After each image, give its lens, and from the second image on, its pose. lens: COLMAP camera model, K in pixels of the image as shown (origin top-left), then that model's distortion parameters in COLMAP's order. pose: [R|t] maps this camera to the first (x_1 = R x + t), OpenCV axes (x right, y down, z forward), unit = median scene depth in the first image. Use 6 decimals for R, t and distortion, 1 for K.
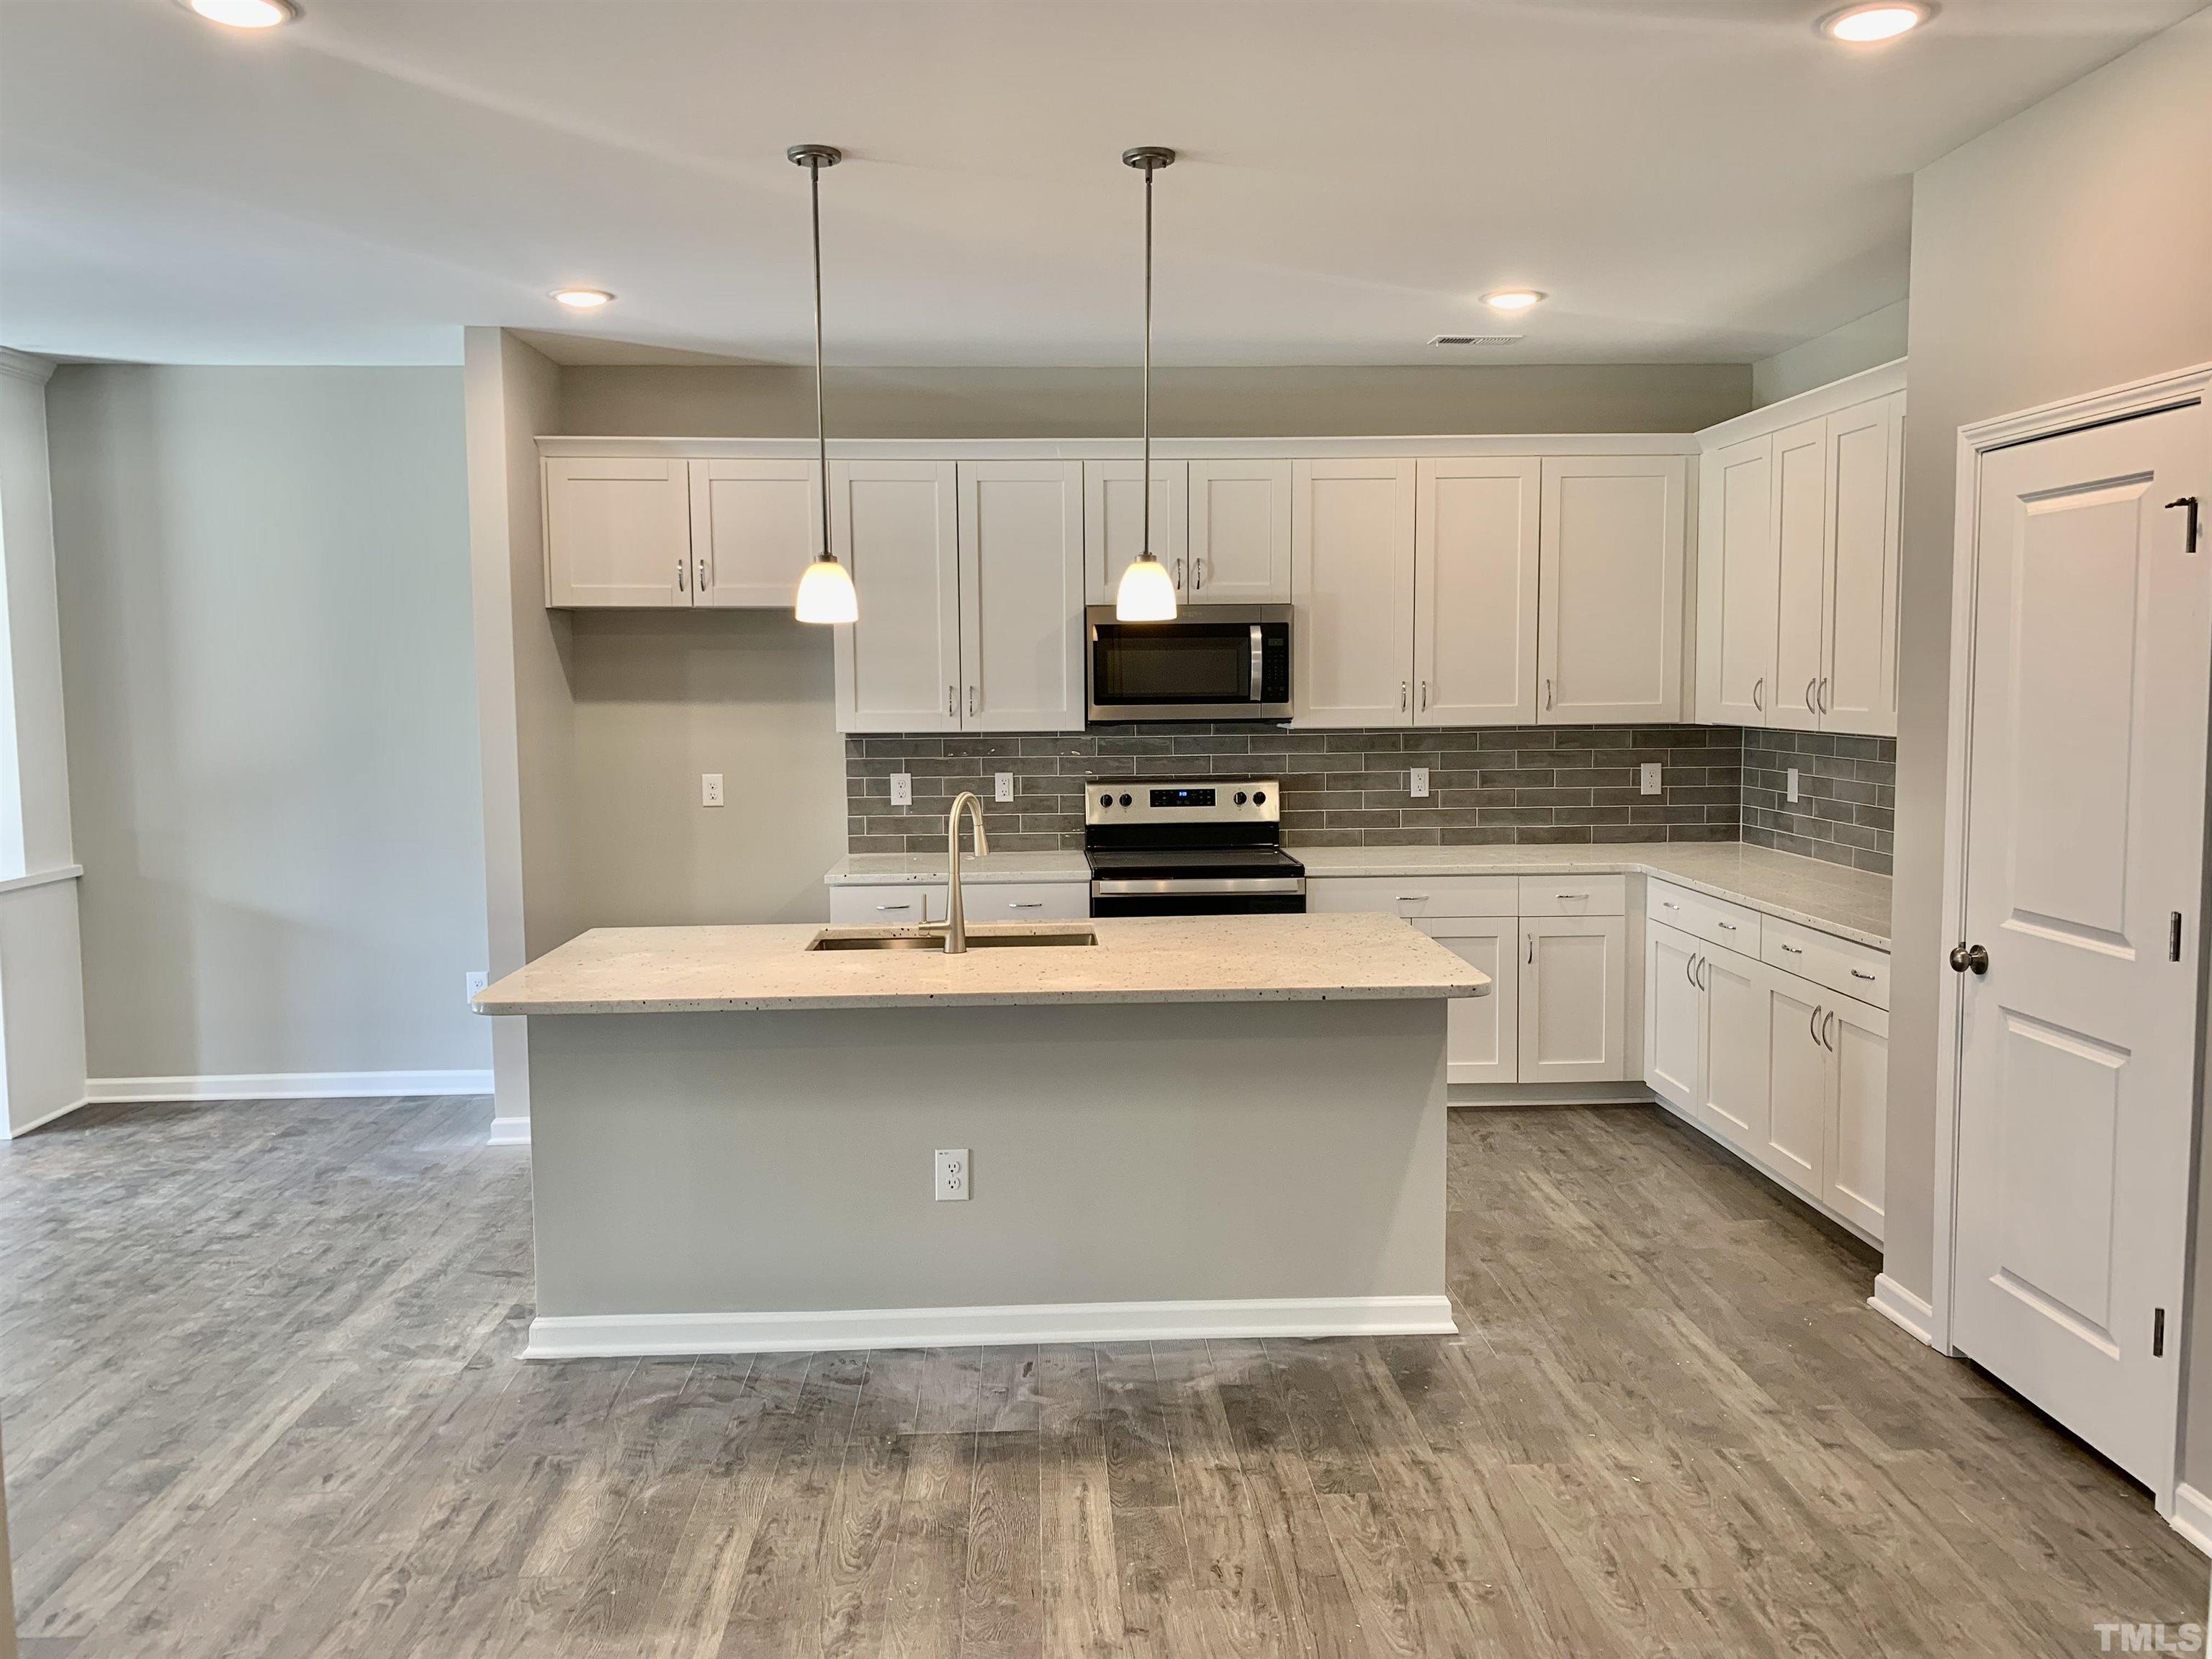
lens RADIAL K [[1677.8, 0, 1121.0], [0, 1677.8, 824.4], [0, 0, 1]] dist [0.050145, -0.057769]
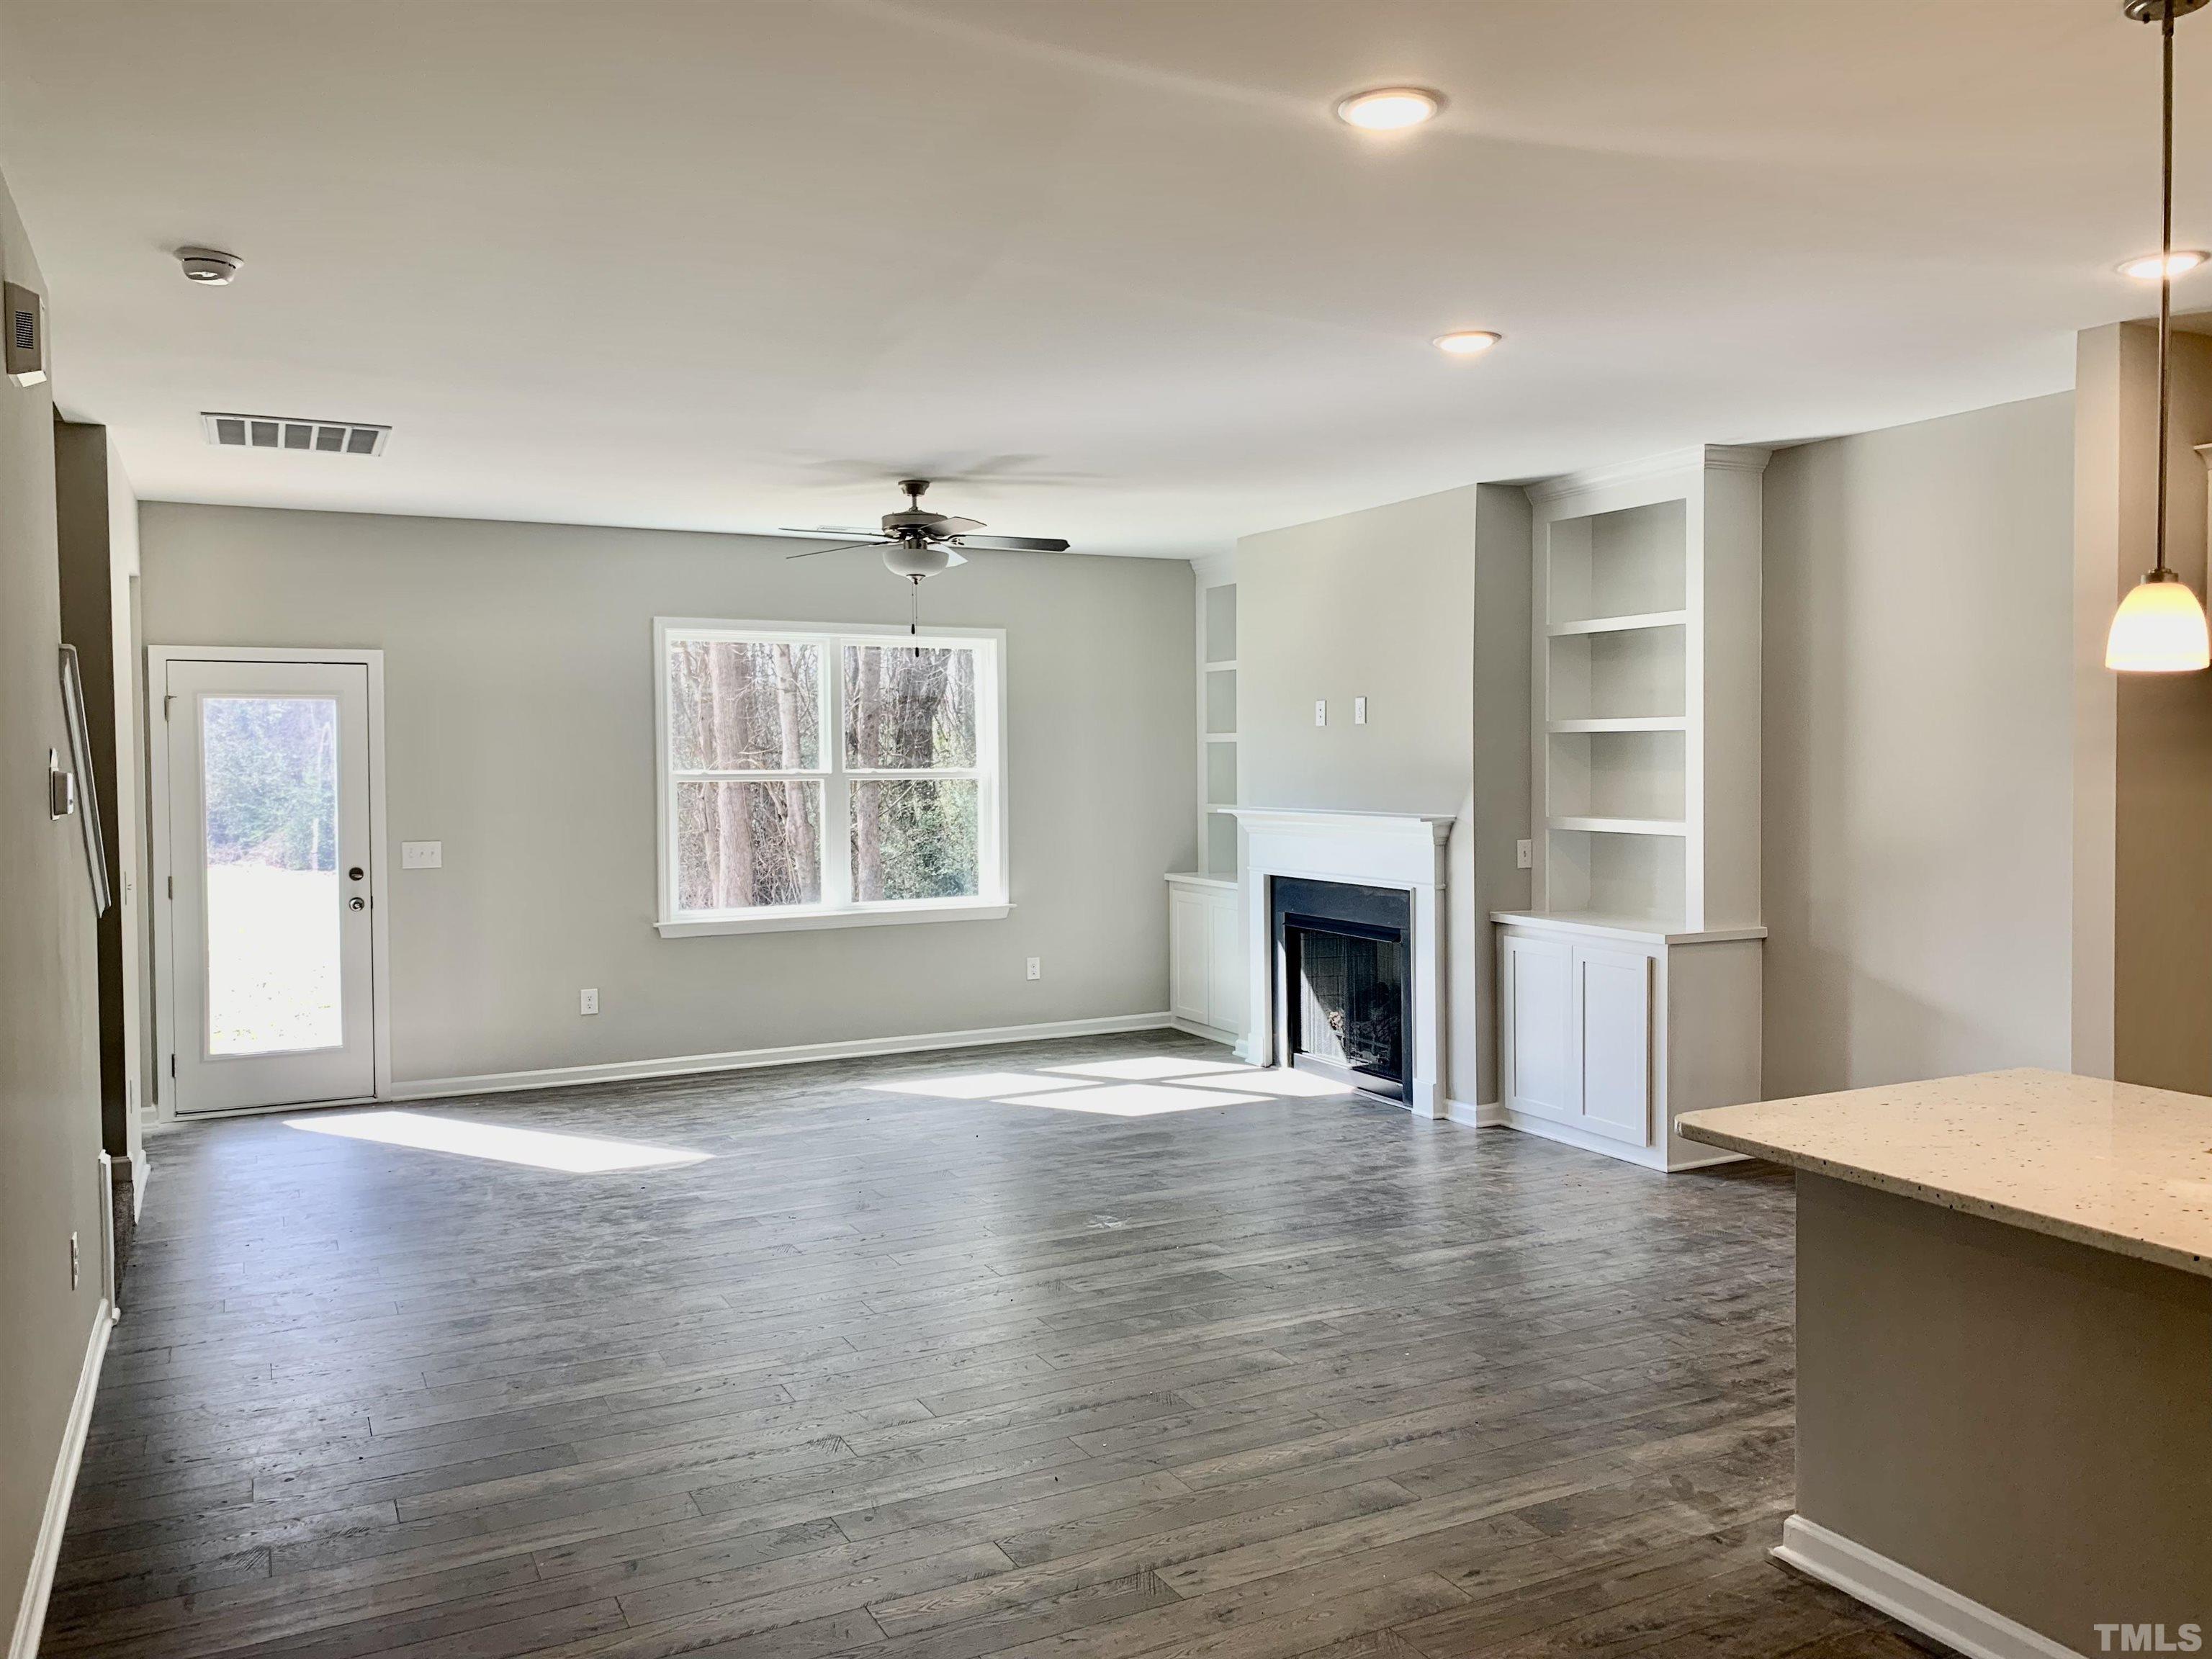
lens RADIAL K [[1677.8, 0, 1121.0], [0, 1677.8, 824.4], [0, 0, 1]] dist [0.050145, -0.057769]
pose [[0.411995, 0.040349, -0.910292, 0.170838], [-0.076545, 0.997020, 0.009549, -0.020049], [0.907965, 0.065744, 0.413856, 0.208779]]
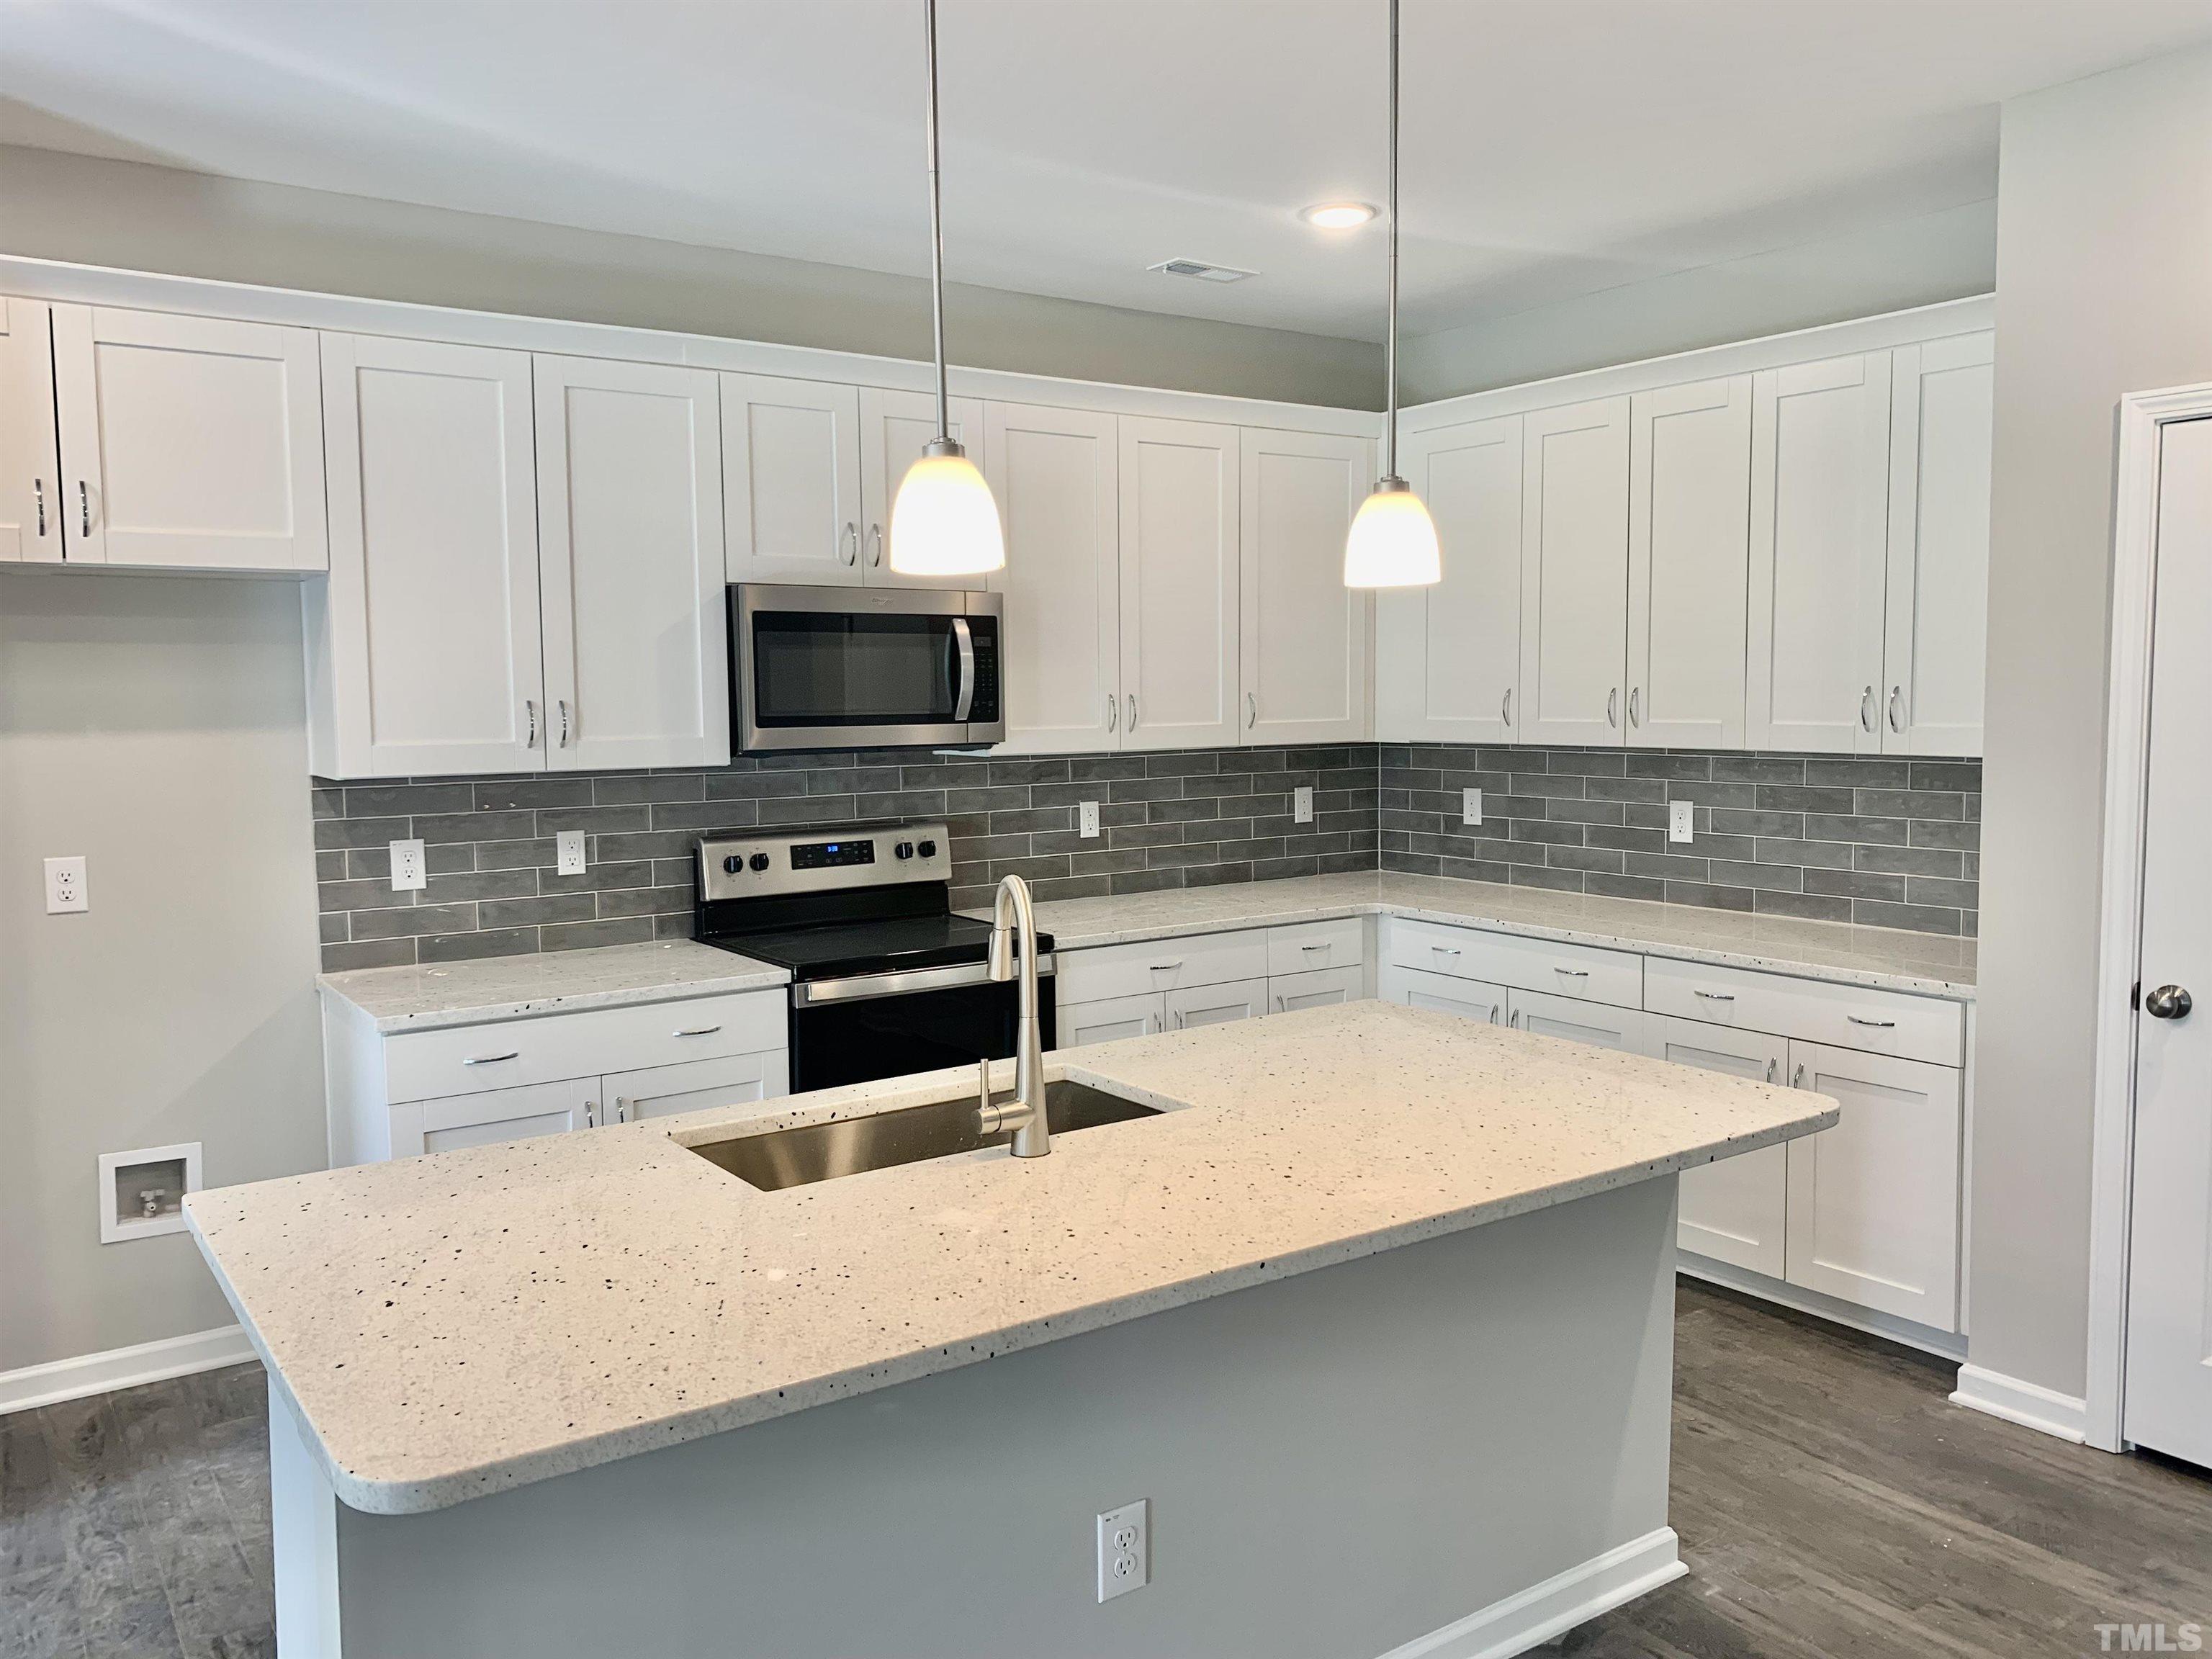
lens RADIAL K [[1677.8, 0, 1121.0], [0, 1677.8, 824.4], [0, 0, 1]] dist [0.050145, -0.057769]
pose [[0.847671, -0.043478, 0.528738, -0.252025], [0.050398, 0.998728, 0.001327, -0.024442], [-0.528123, 0.025522, 0.848784, 0.325625]]
